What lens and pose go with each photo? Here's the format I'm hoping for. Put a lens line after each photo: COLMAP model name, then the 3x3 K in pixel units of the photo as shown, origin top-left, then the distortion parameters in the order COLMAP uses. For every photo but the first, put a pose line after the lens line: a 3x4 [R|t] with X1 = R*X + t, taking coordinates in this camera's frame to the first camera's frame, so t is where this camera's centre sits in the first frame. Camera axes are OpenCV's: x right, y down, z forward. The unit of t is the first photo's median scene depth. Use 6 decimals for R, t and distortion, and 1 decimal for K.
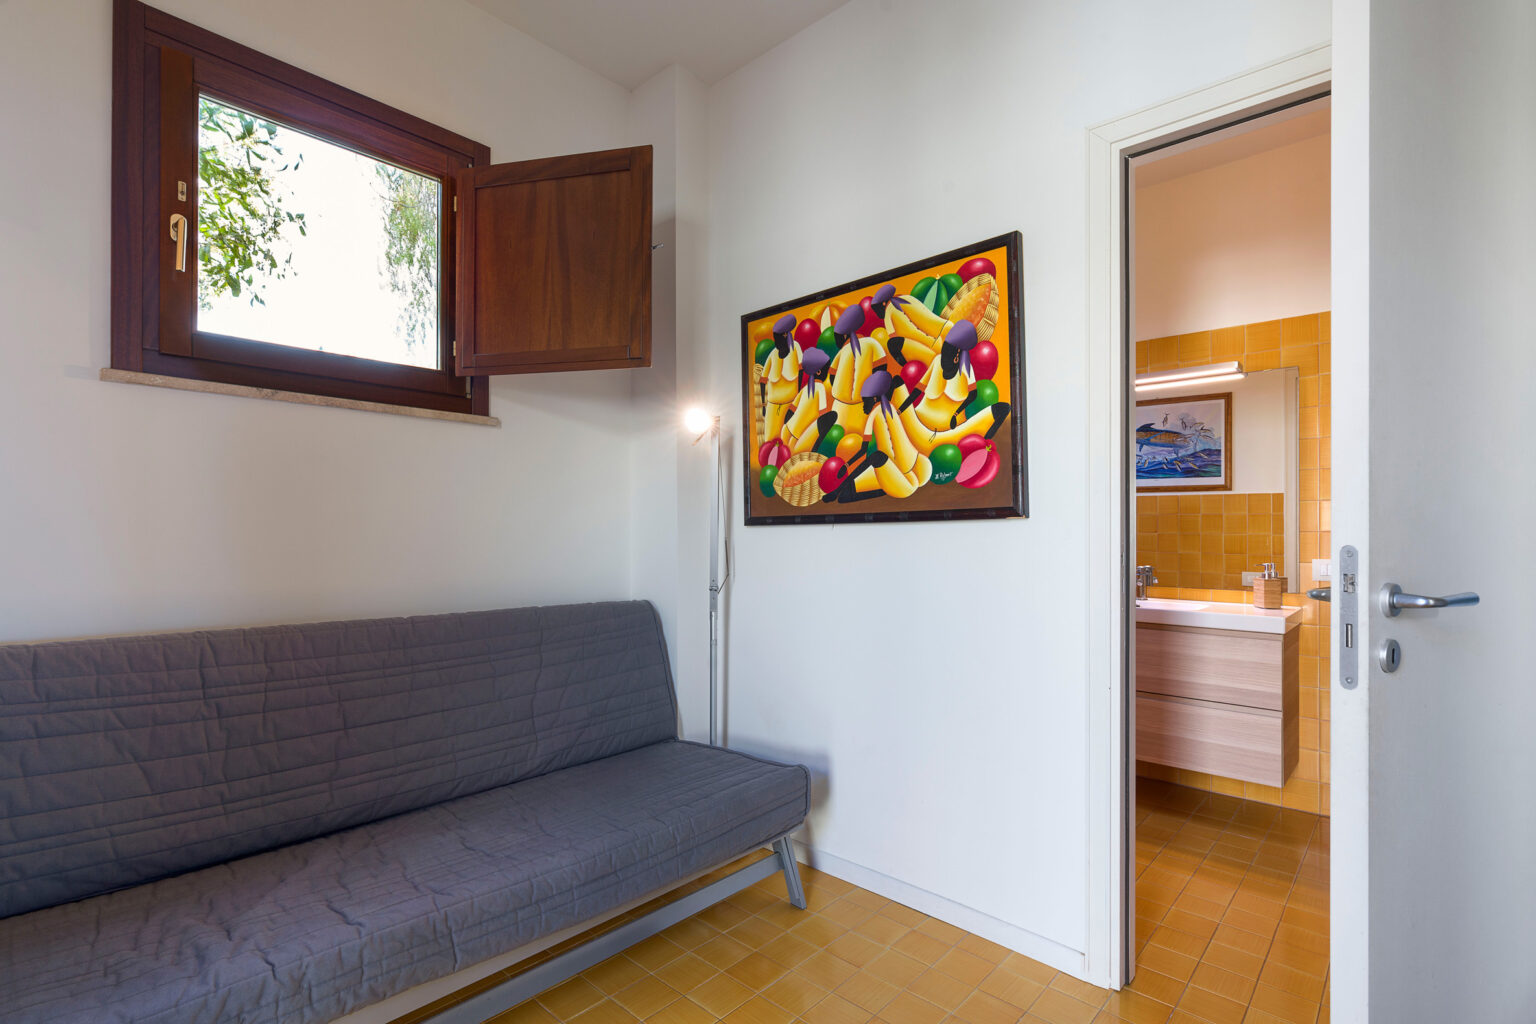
lens RADIAL K [[723.2, 0, 767.1], [0, 723.2, 526.1], [0, 0, 1]] dist [0.000649, 0.000177]
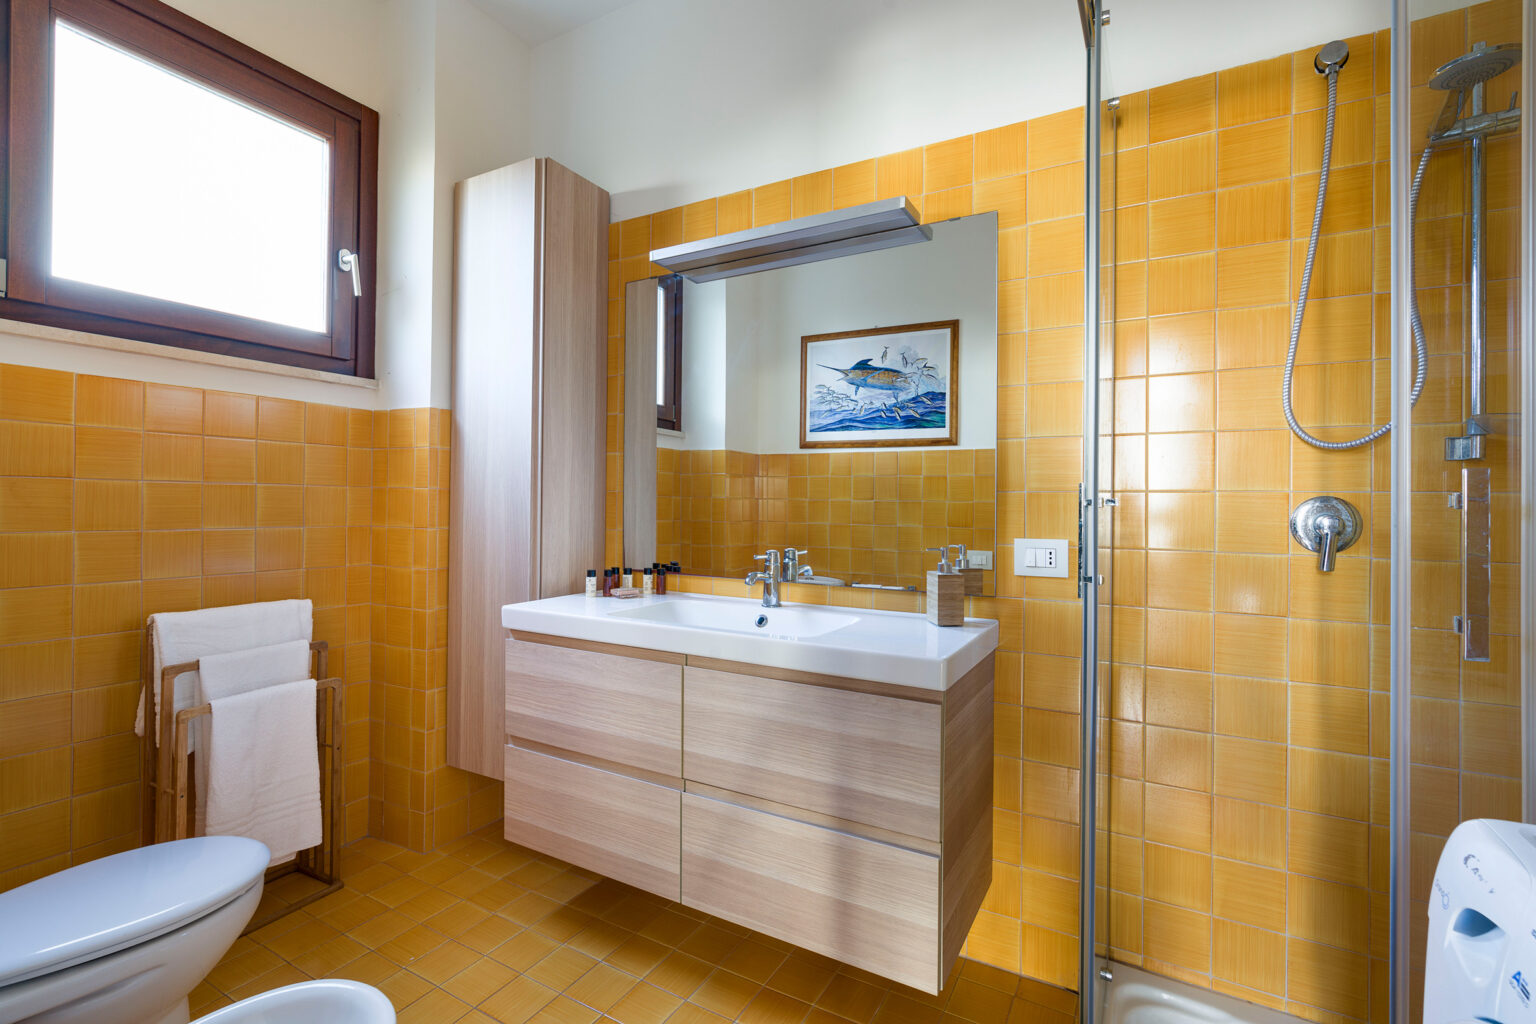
lens RADIAL K [[698.8, 0, 768.0], [0, 698.8, 512.0], [0, 0, 1]] dist [-0.002244, 0.000142]
pose [[0.973517, -0.003936, 0.228580, 0.264523], [-0.000250, 0.999833, 0.018279, 0.008743], [-0.228614, -0.017852, 0.973354, 0.304235]]
